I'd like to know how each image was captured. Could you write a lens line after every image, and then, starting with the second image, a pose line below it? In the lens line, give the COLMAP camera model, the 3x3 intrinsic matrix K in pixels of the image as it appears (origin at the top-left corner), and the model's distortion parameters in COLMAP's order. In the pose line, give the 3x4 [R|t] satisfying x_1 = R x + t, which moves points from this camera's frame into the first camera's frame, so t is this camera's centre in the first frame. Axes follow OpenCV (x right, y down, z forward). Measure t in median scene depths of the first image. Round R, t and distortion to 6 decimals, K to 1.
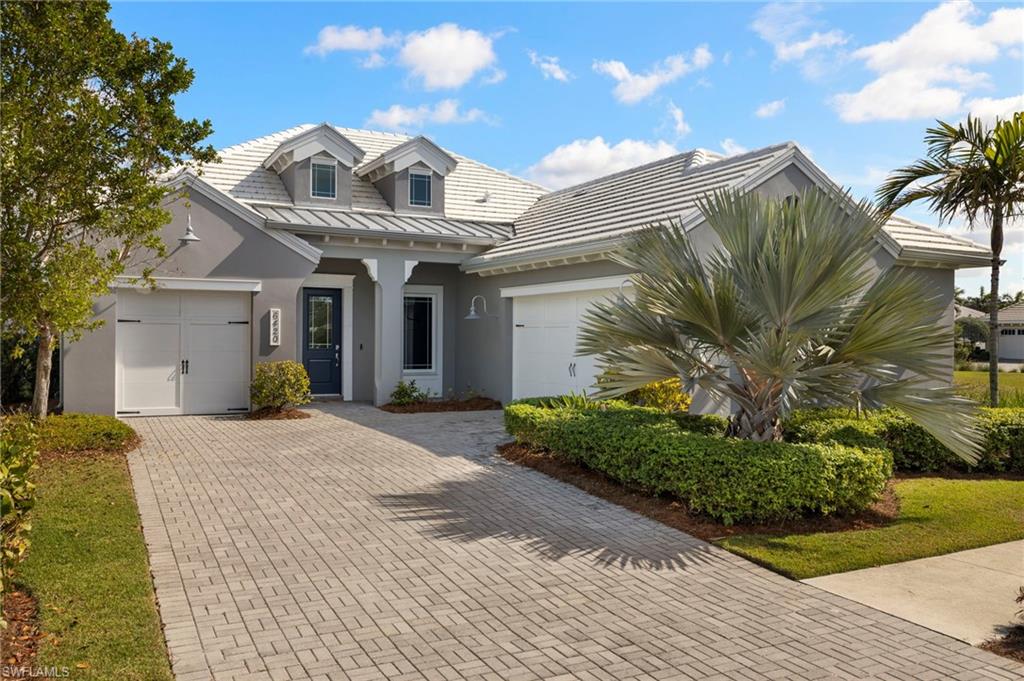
lens RADIAL K [[777.3, 0, 512.0], [0, 777.3, 340.5], [0, 0, 1]] dist [0.000321, -0.001573]
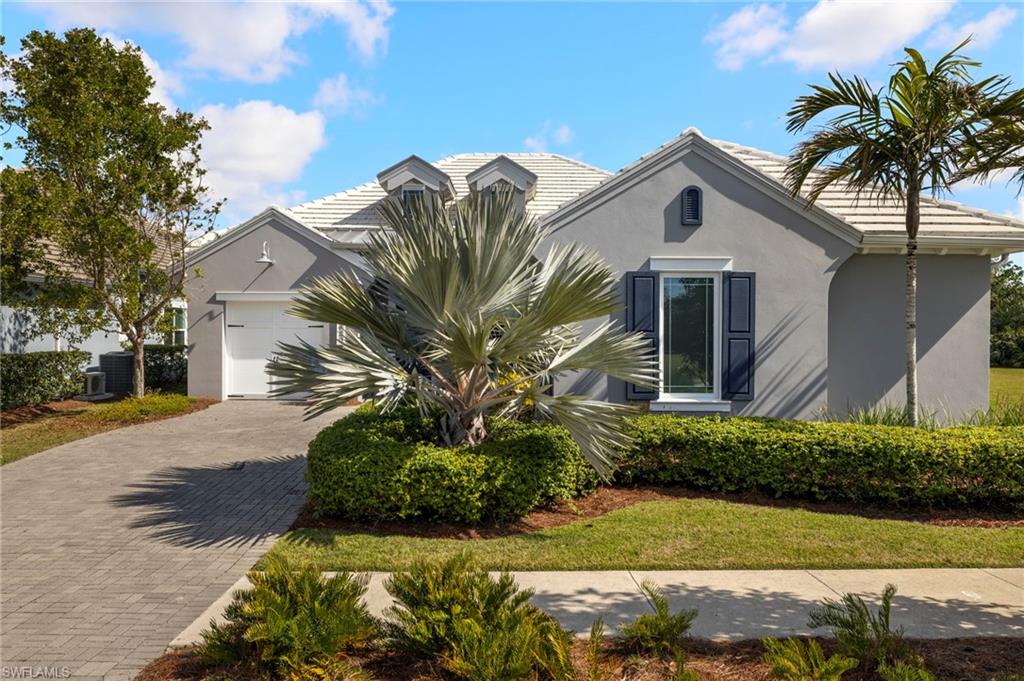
lens RADIAL K [[725.2, 0, 513.6], [0, 725.2, 335.3], [0, 0, 1]] dist [-0.001267, 0.000797]
pose [[0.905340, -0.001567, -0.424684, 0.492257], [-0.004629, 0.999897, -0.013556, 0.004397], [0.424662, 0.014238, 0.905240, 0.126968]]
